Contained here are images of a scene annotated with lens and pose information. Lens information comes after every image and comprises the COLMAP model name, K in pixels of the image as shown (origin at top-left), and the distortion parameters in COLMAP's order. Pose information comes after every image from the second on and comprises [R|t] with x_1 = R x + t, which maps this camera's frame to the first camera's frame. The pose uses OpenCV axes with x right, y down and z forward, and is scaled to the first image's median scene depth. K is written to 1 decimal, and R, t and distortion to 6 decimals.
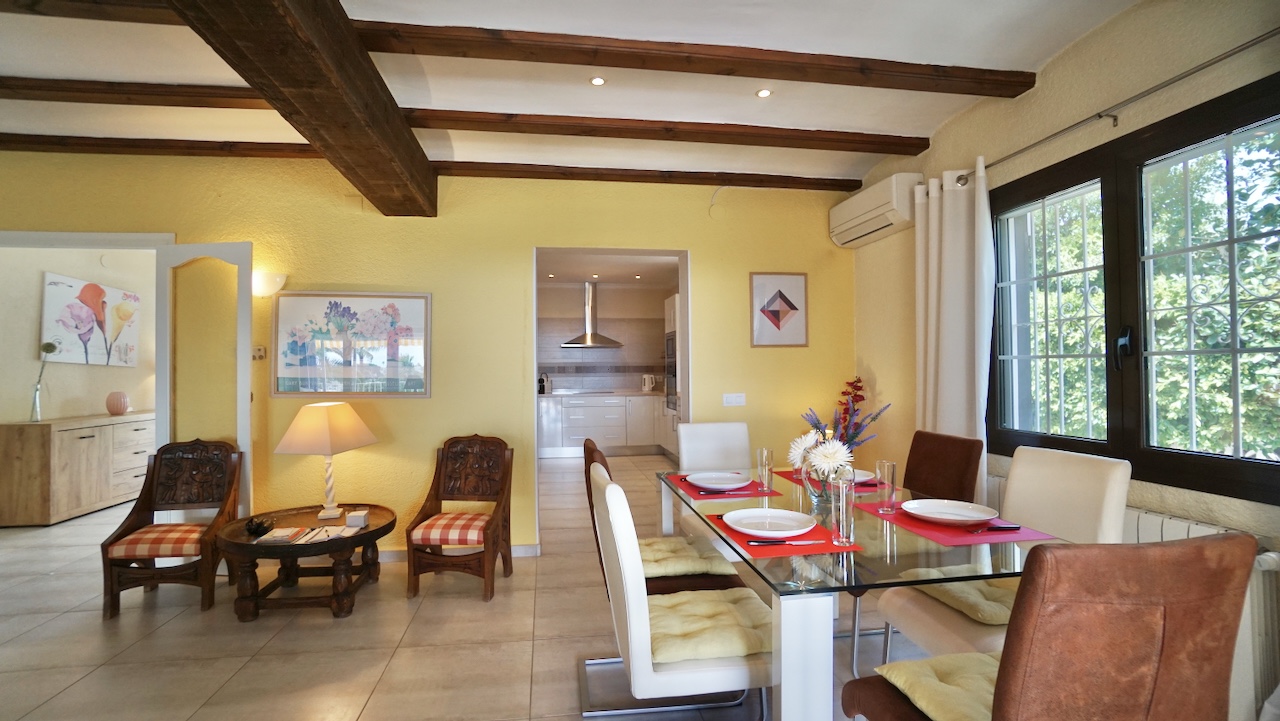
lens RADIAL K [[565.6, 0, 628.6], [0, 565.6, 363.4], [0, 0, 1]] dist [-0.063602, 0.023790]
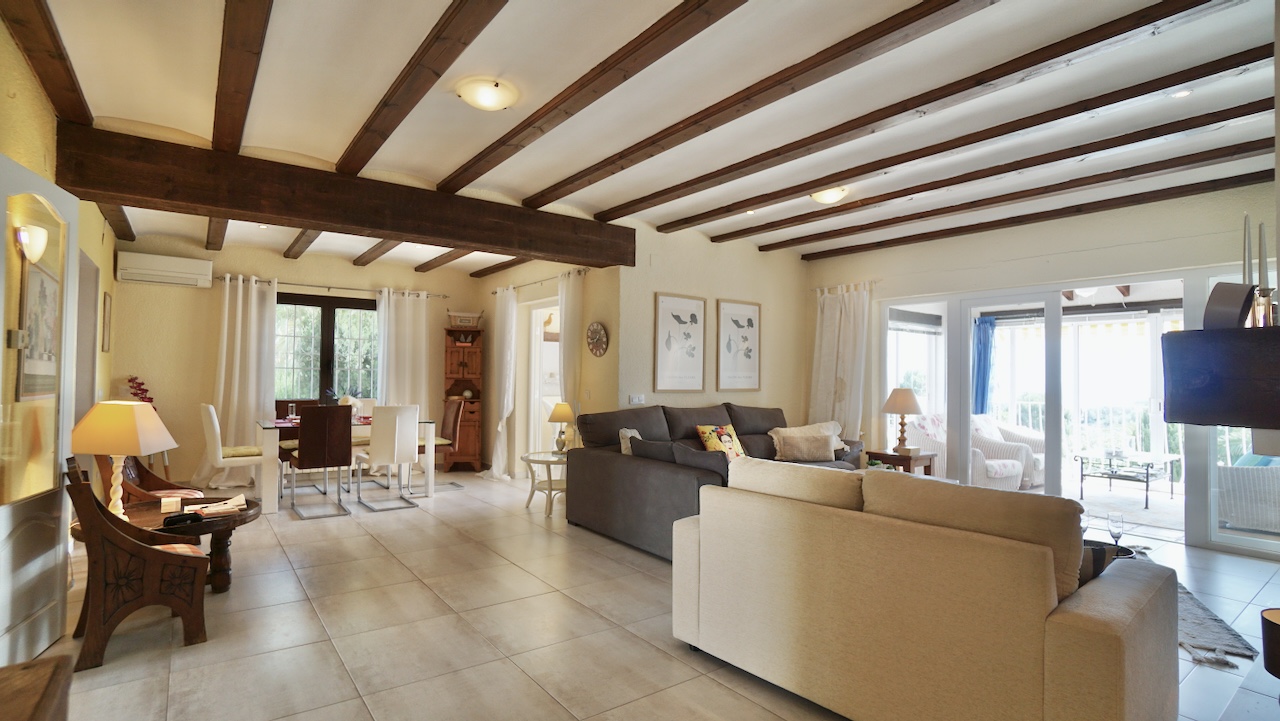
lens RADIAL K [[609.8, 0, 628.8], [0, 609.8, 363.2], [0, 0, 1]] dist [-0.054951, 0.024180]
pose [[-0.467555, 0.022261, 0.883683, -1.501068], [-0.023698, 0.999008, -0.037705, 0.018265], [-0.883646, -0.038571, -0.466564, 0.587732]]
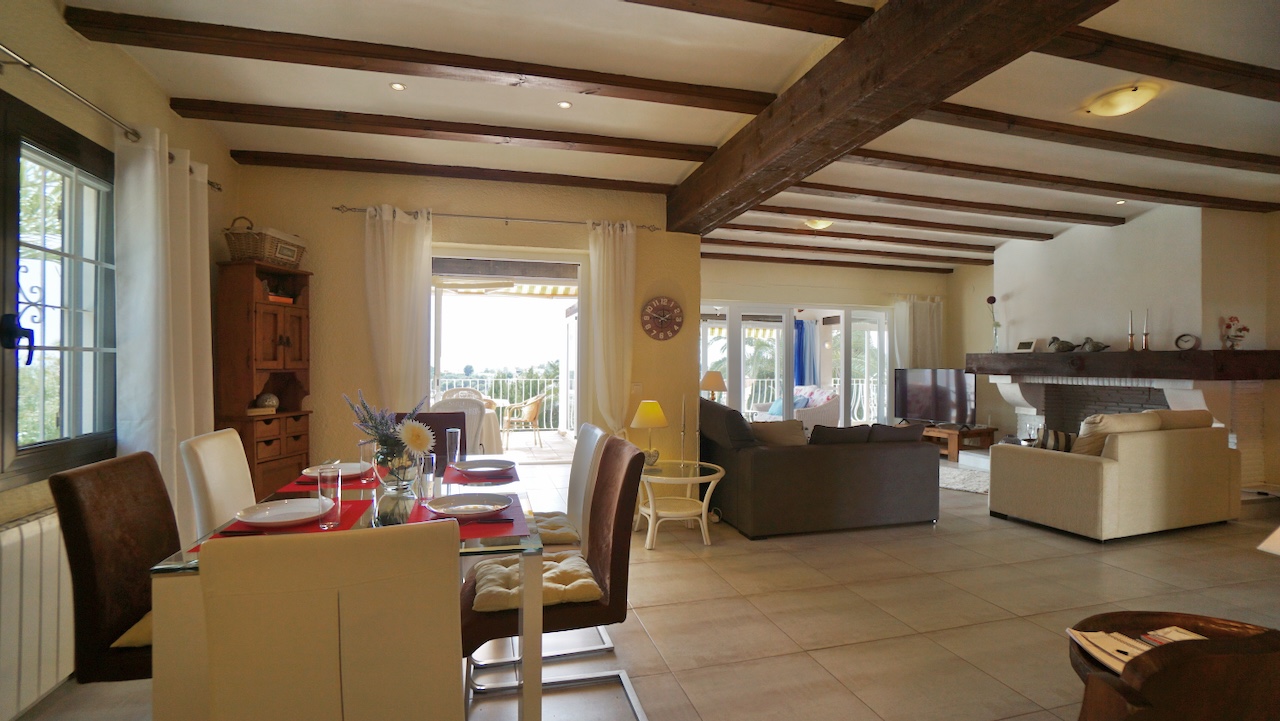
lens RADIAL K [[565.6, 0, 628.6], [0, 565.6, 363.4], [0, 0, 1]] dist [-0.063602, 0.023790]
pose [[-0.993888, 0.003331, -0.110346, 0.015259], [0.005342, 0.999825, -0.017932, 0.013936], [0.110267, -0.018412, -0.993731, 1.054179]]
